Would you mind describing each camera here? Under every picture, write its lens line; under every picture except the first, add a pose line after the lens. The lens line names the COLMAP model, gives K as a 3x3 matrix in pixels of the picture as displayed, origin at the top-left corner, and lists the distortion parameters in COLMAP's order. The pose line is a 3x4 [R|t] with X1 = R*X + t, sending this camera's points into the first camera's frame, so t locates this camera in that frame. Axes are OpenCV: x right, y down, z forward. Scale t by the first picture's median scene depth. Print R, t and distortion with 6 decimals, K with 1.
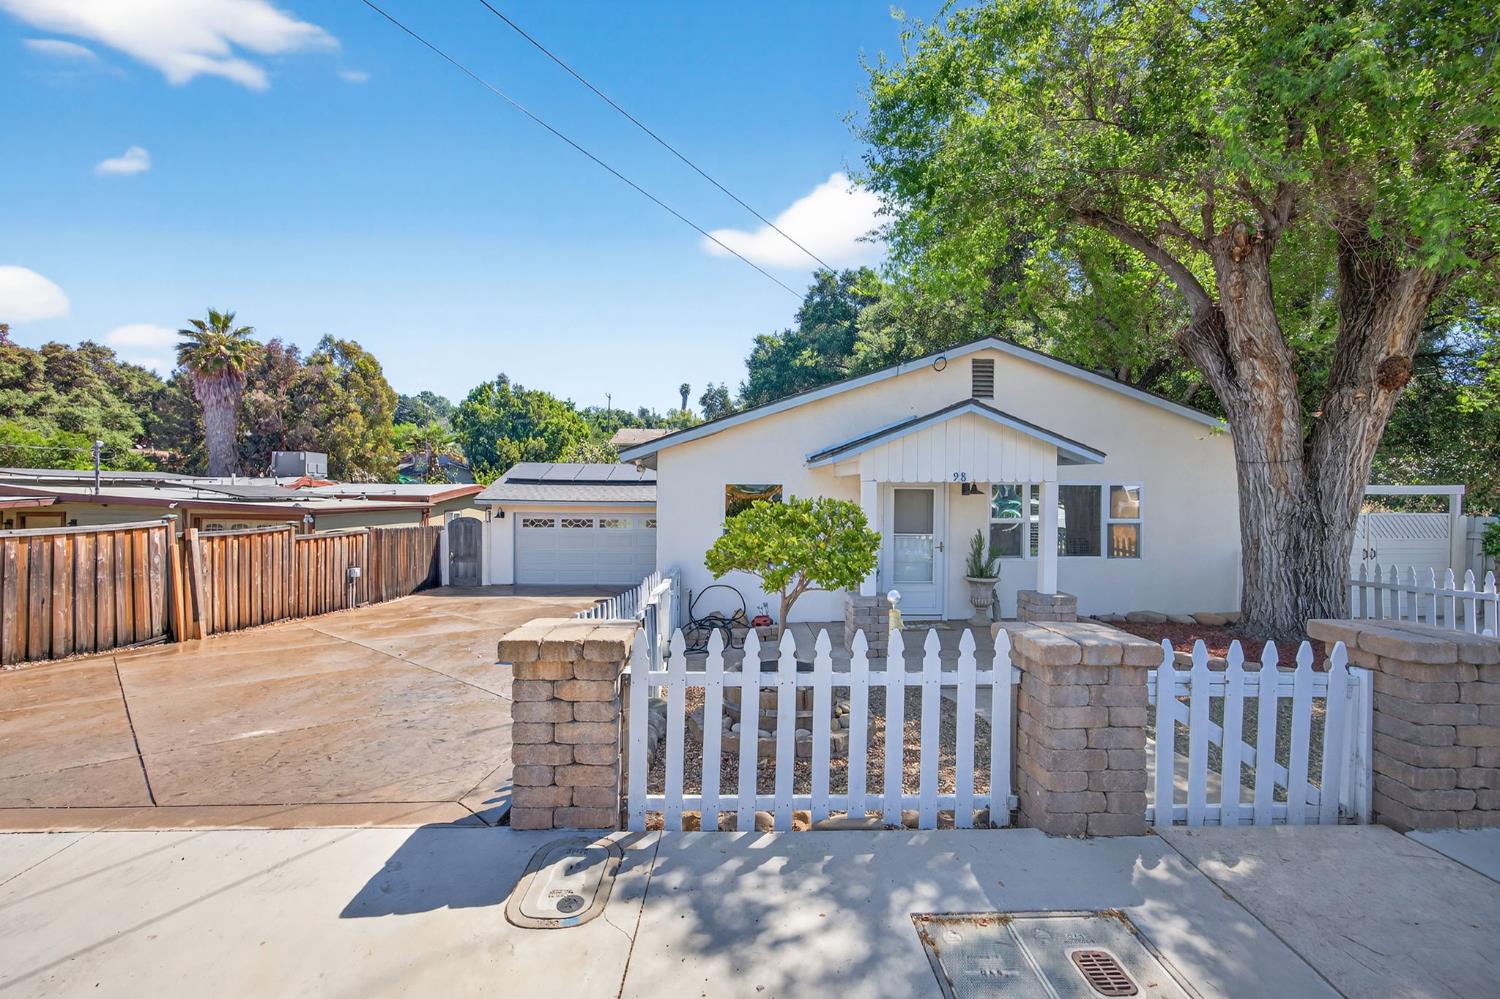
lens RADIAL K [[641.0, 0, 755.2], [0, 641.0, 488.9], [0, 0, 1]] dist [-0.003700, 0.001203]
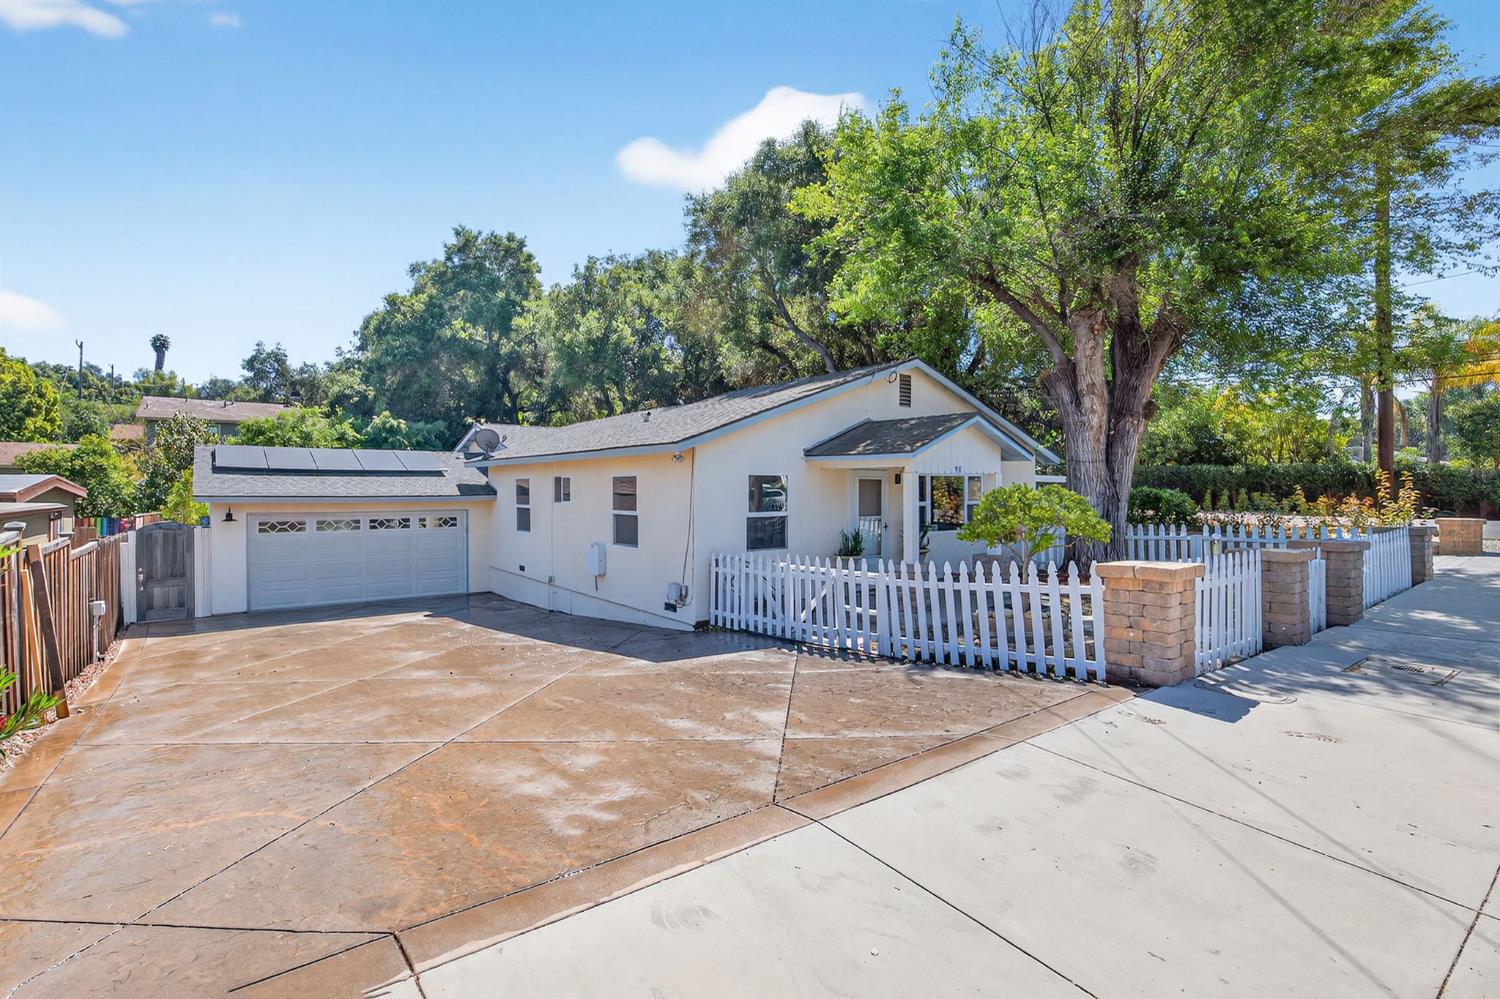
lens RADIAL K [[697.2, 0, 747.9], [0, 697.2, 489.0], [0, 0, 1]] dist [-0.021816, -0.000485]
pose [[0.832877, -0.010521, 0.553359, -0.261832], [0.003660, 0.999902, 0.013503, -0.000213], [-0.553446, -0.009221, 0.832834, 0.015850]]
